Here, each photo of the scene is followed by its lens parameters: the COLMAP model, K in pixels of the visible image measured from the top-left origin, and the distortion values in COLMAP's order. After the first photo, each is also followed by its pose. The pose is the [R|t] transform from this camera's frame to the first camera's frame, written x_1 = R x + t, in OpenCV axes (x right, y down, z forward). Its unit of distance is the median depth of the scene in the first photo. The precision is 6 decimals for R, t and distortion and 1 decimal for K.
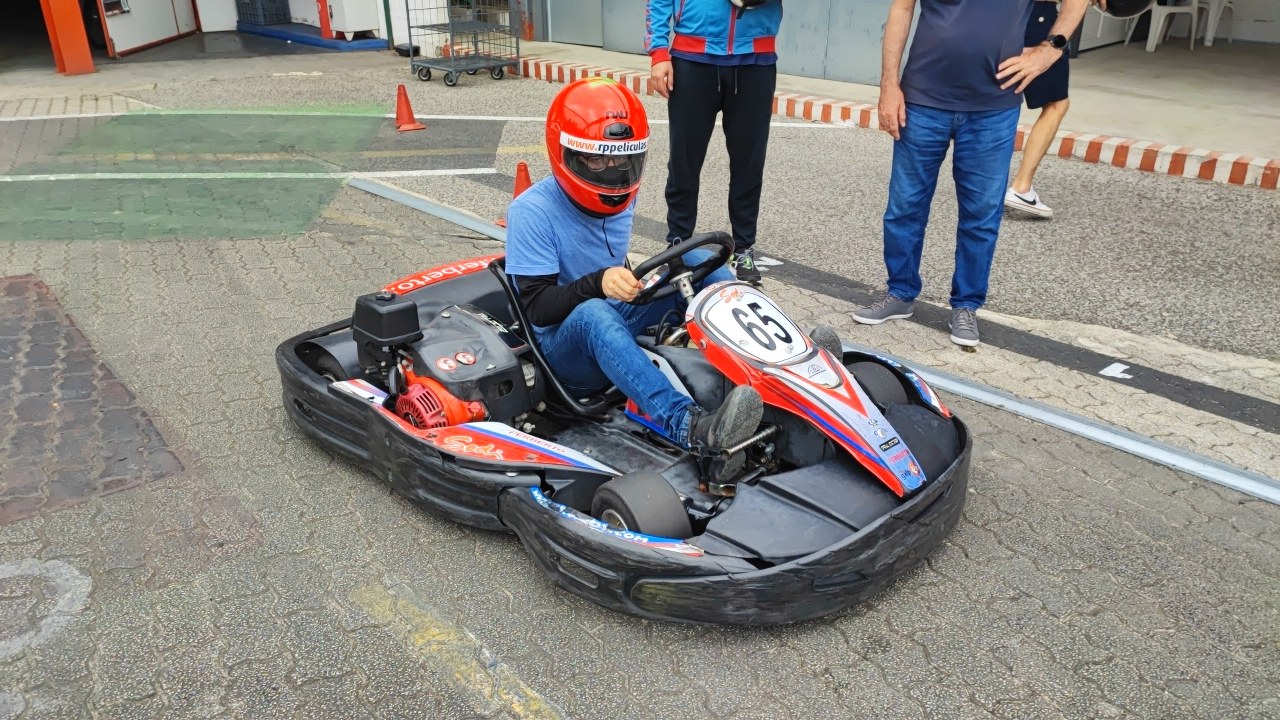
lens RADIAL K [[926.2, 0, 650.9], [0, 926.2, 357.8], [0, 0, 1]] dist [0.006016, 0.000917]
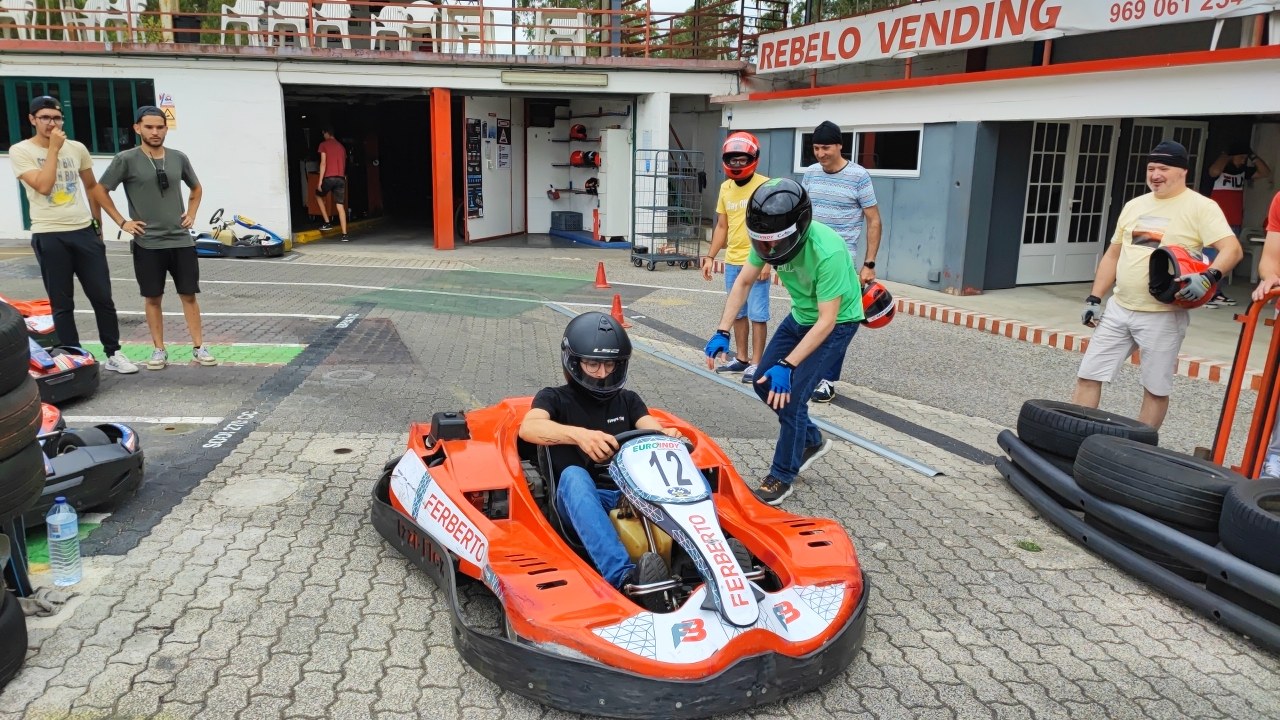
lens RADIAL K [[910.2, 0, 640.0], [0, 910.2, 360.0], [0, 0, 1]] dist [0.029676, -0.033090]
pose [[0.935706, 0.099026, -0.338596, 0.284183], [-0.172500, 0.965659, -0.194284, 0.142412], [0.307729, 0.240201, 0.920655, -0.351458]]
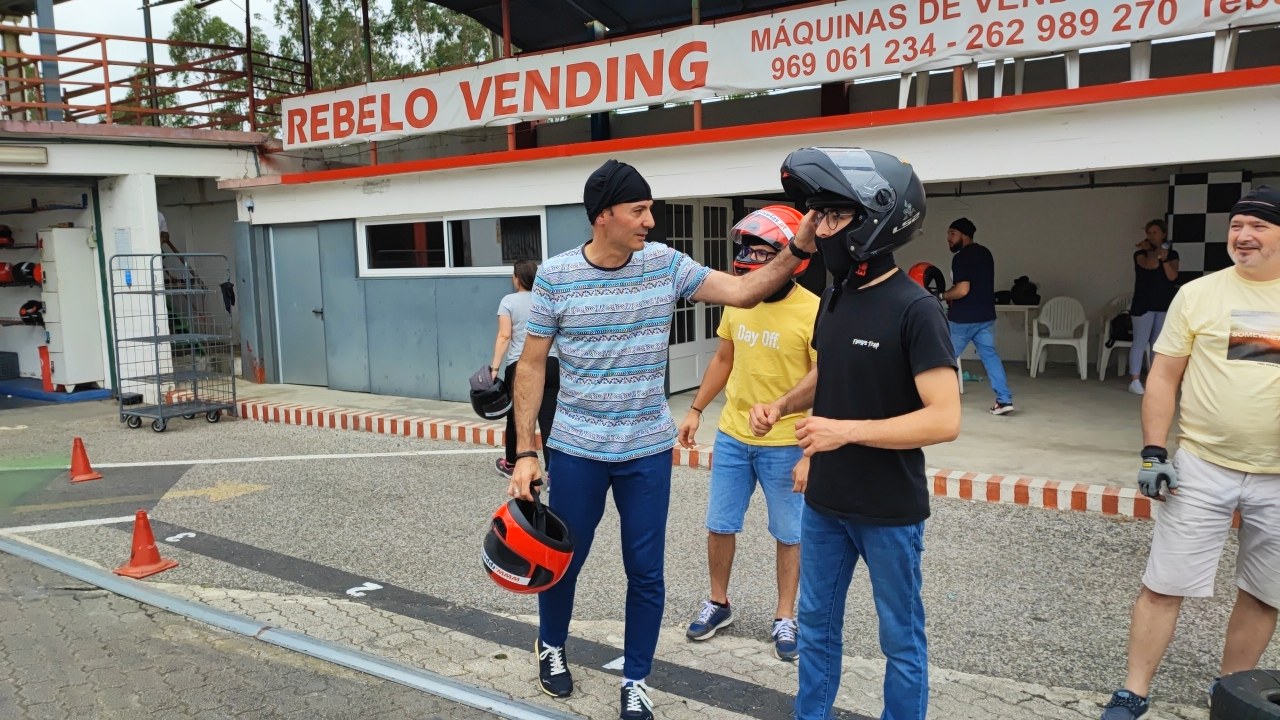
lens RADIAL K [[910.2, 0, 640.0], [0, 910.2, 360.0], [0, 0, 1]] dist [0.029676, -0.033090]
pose [[0.980884, -0.043617, 0.189642, 0.113650], [0.103066, 0.943085, -0.316178, 0.006813], [-0.165058, 0.329680, 0.929552, -0.054698]]
